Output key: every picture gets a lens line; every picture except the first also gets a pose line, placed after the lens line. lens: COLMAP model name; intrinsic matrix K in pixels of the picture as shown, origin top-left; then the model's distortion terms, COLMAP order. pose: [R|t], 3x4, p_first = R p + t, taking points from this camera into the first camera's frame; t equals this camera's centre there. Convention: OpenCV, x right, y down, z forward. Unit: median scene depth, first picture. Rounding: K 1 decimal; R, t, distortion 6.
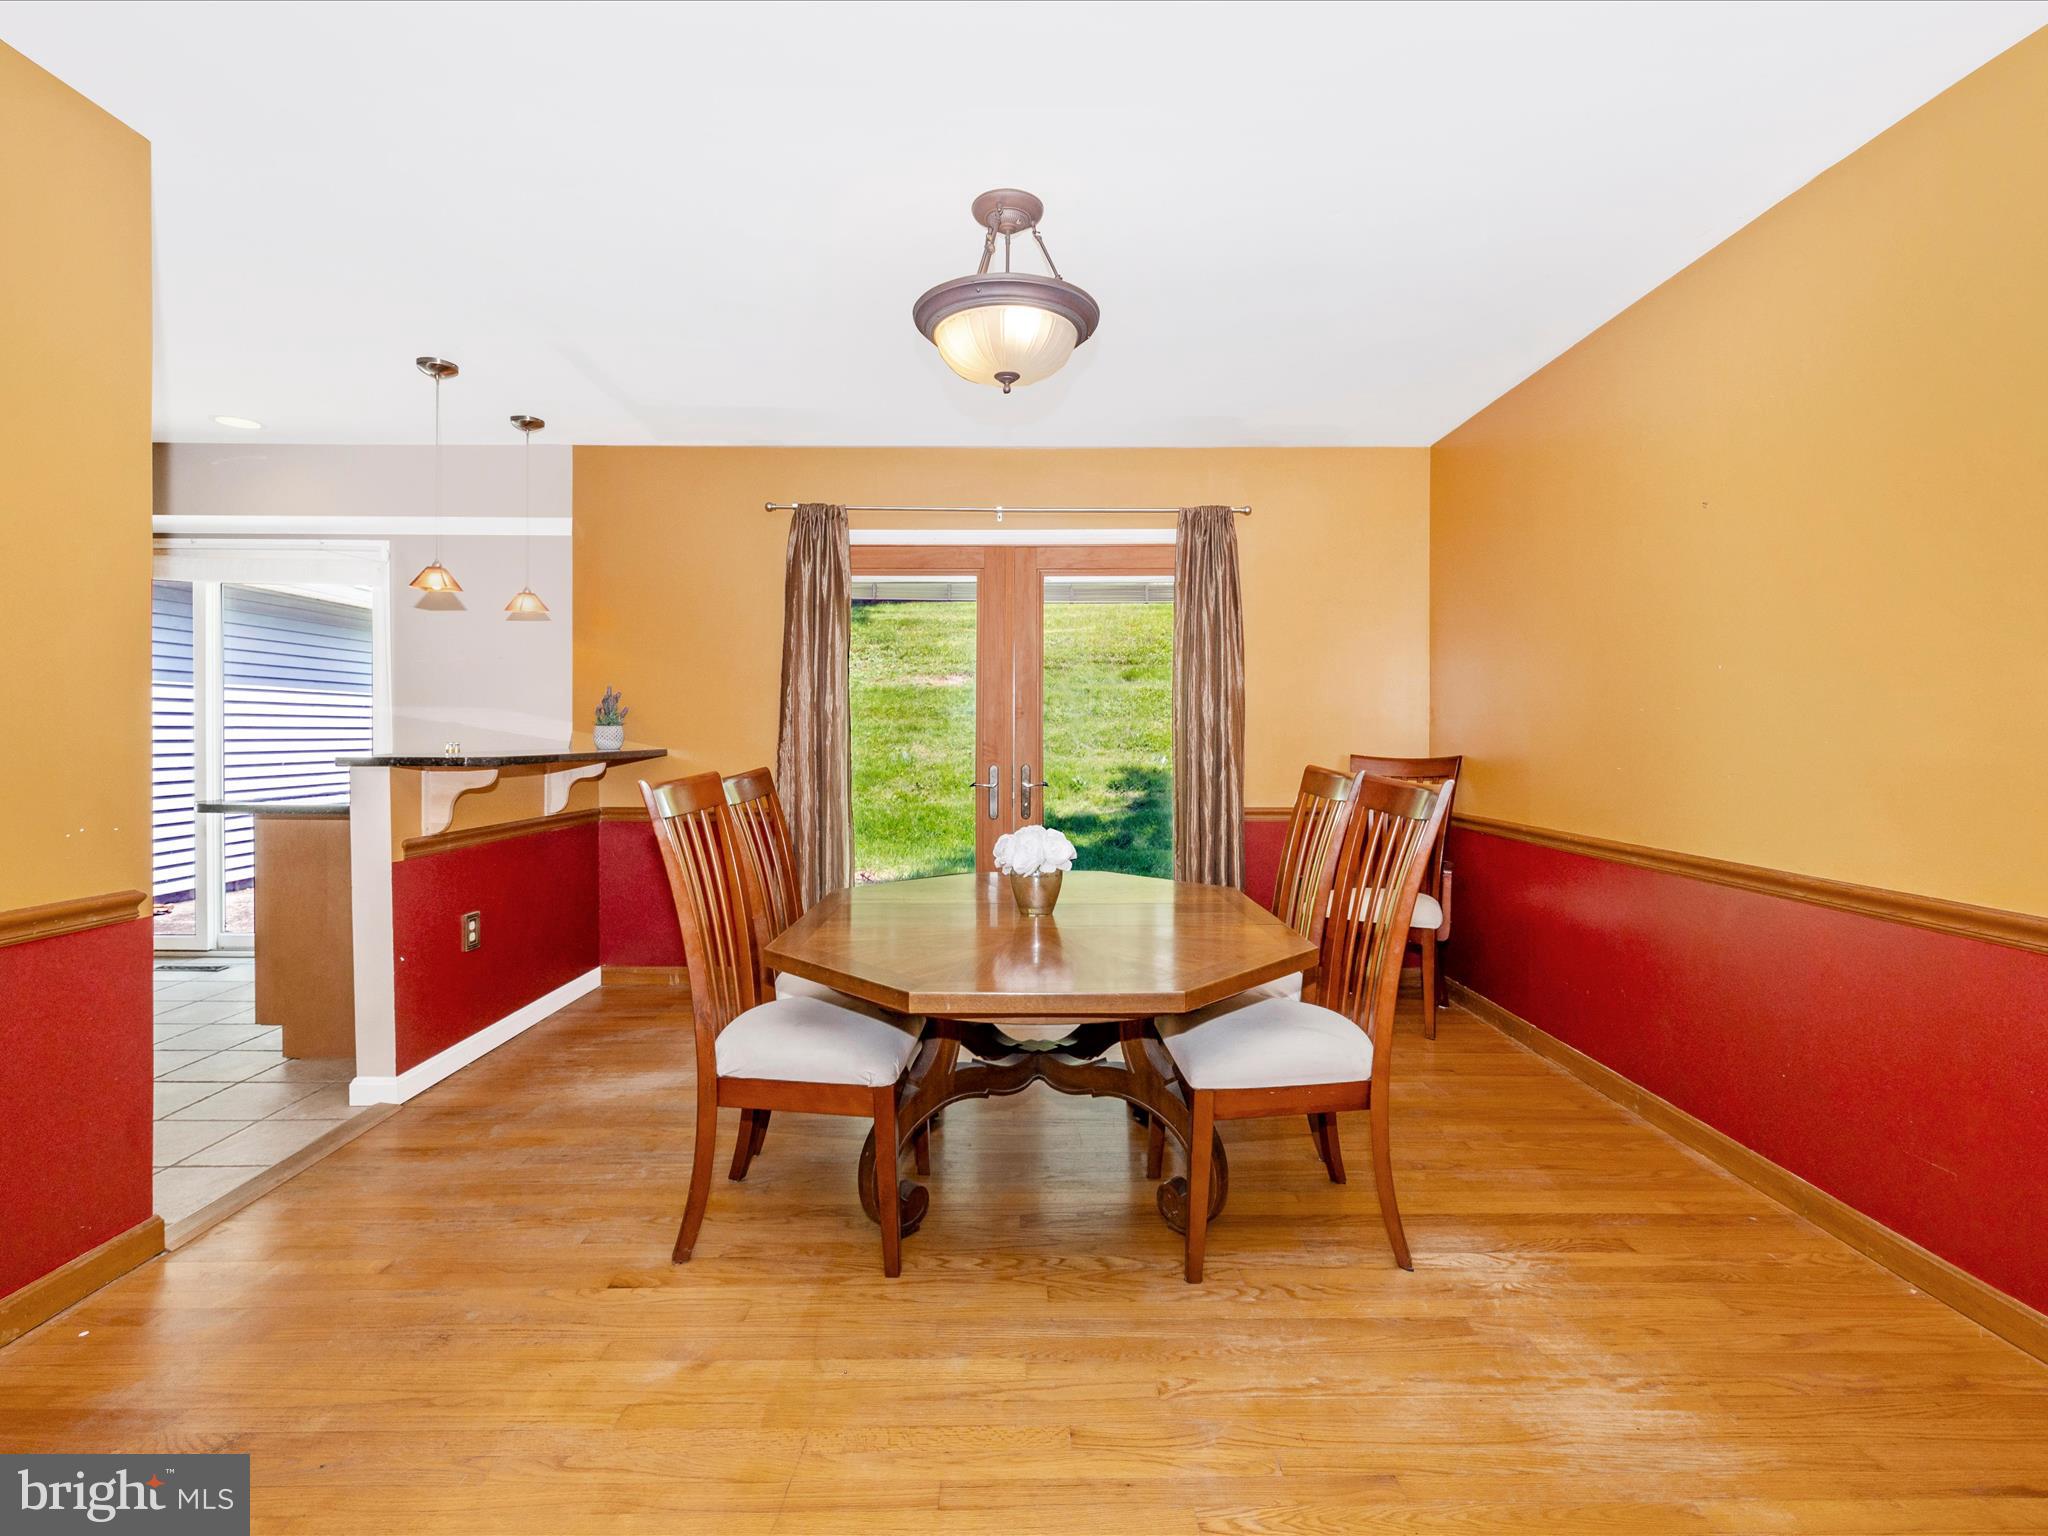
lens RADIAL K [[972.4, 0, 1034.6], [0, 972.4, 735.9], [0, 0, 1]] dist [-0.000845, 0.000745]
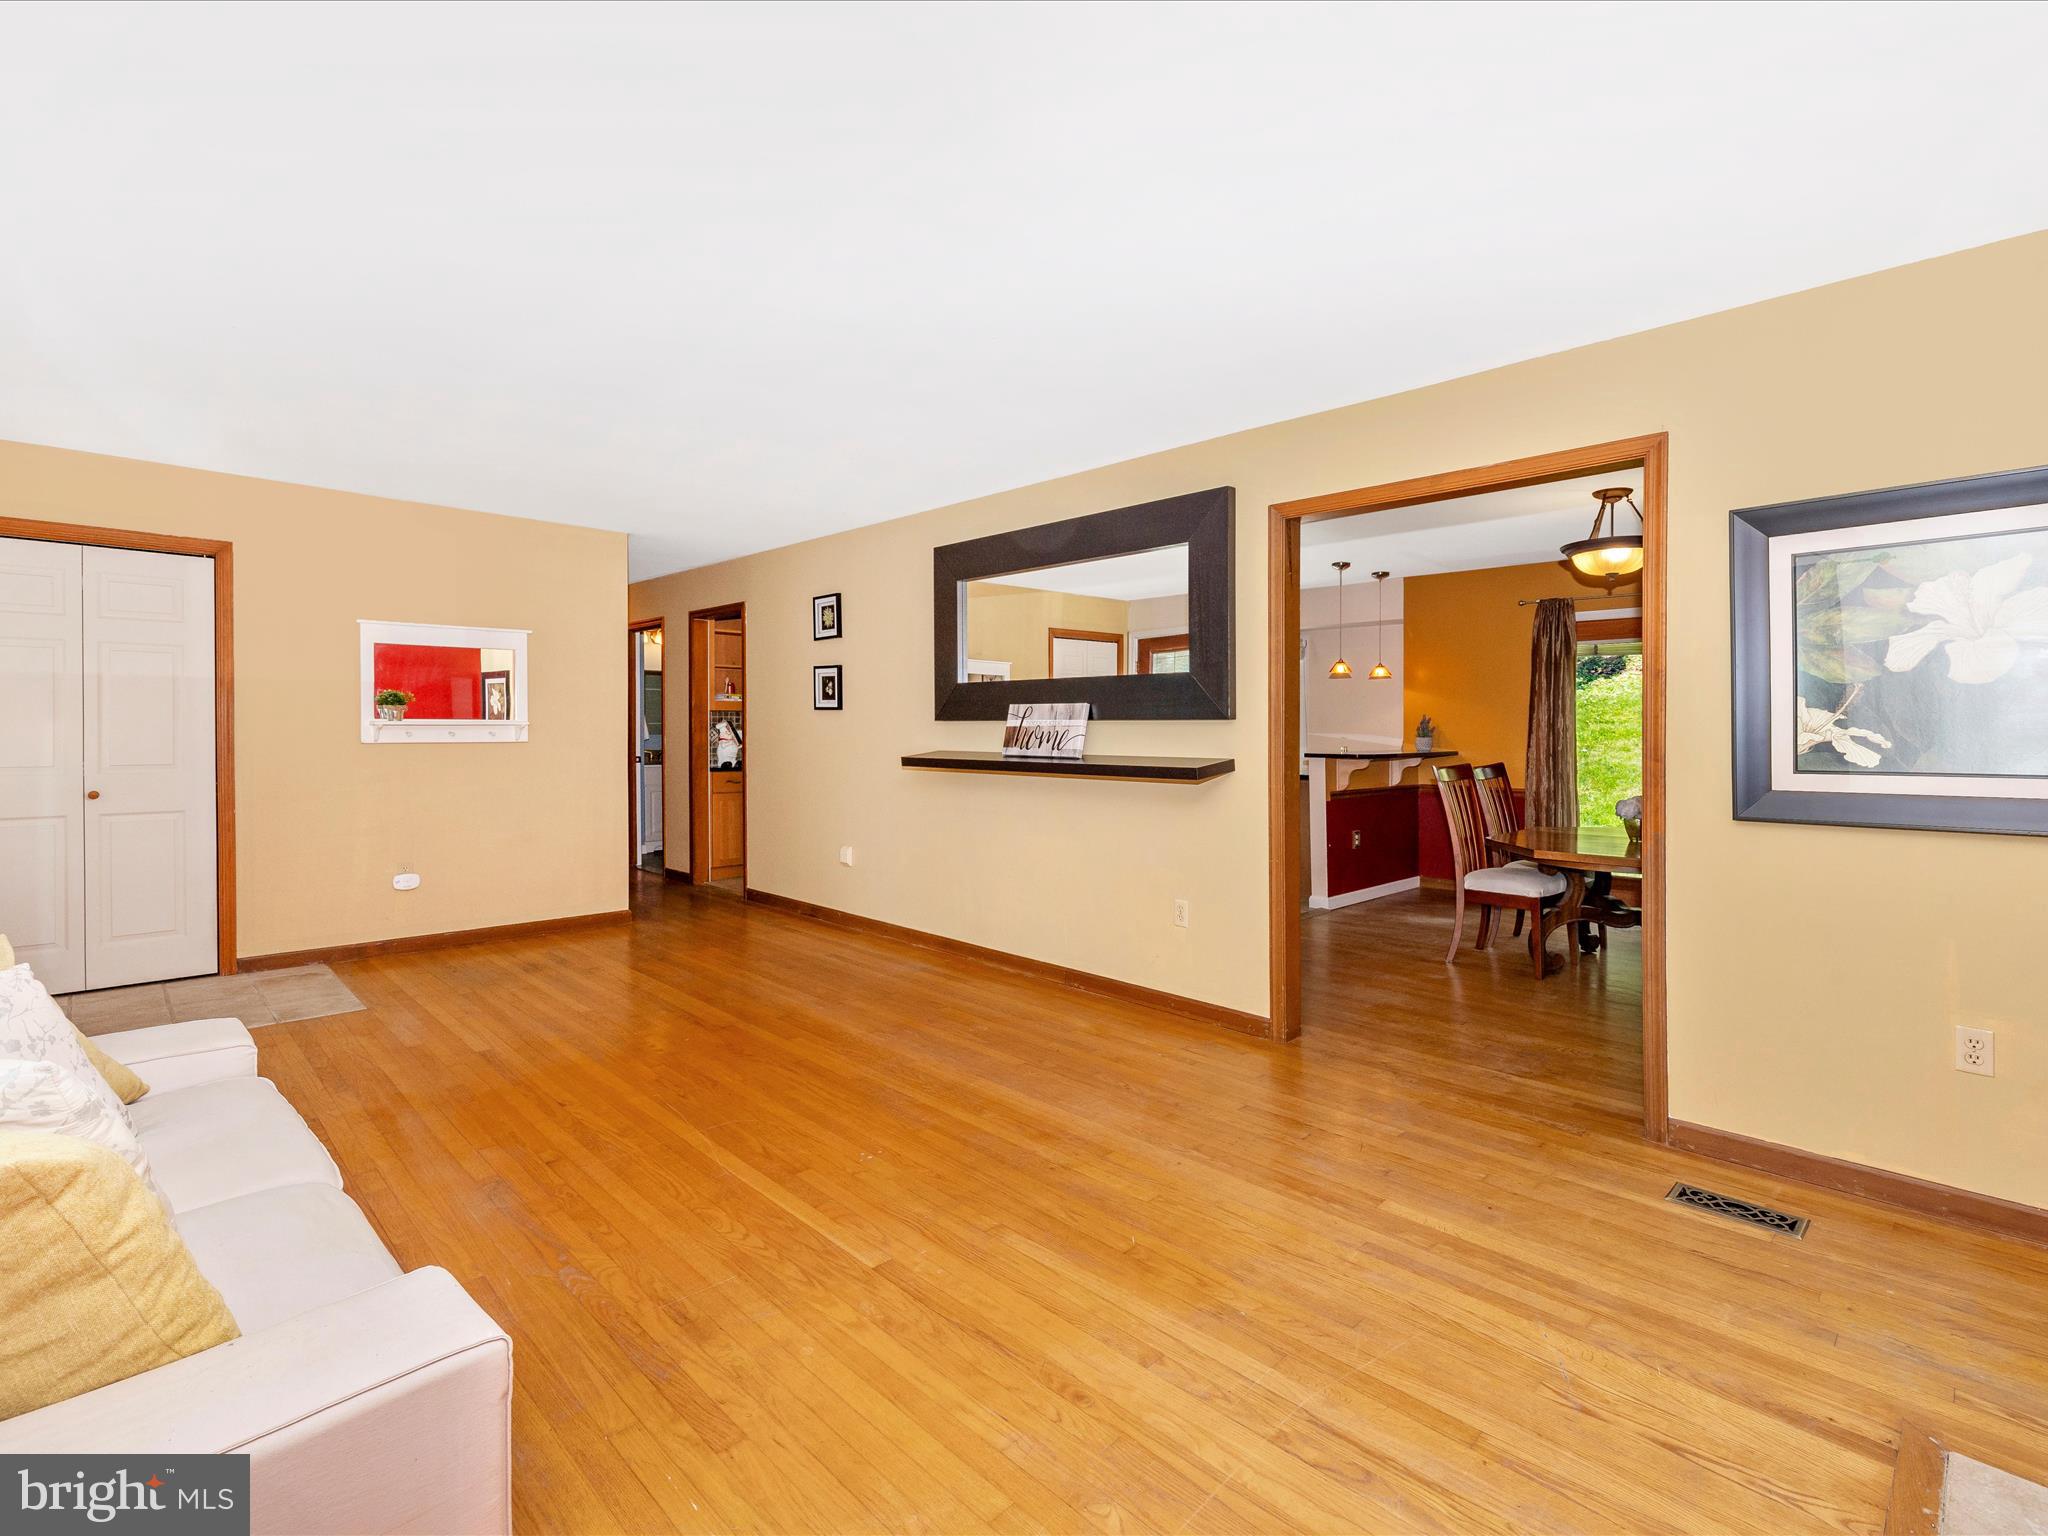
lens RADIAL K [[972.4, 0, 1034.6], [0, 972.4, 735.9], [0, 0, 1]] dist [-0.000845, 0.000745]
pose [[0.695090, 0.003344, -0.718915, 0.423168], [0.000403, 0.999987, 0.005041, -0.027393], [0.718923, -0.003794, 0.695080, -0.914672]]
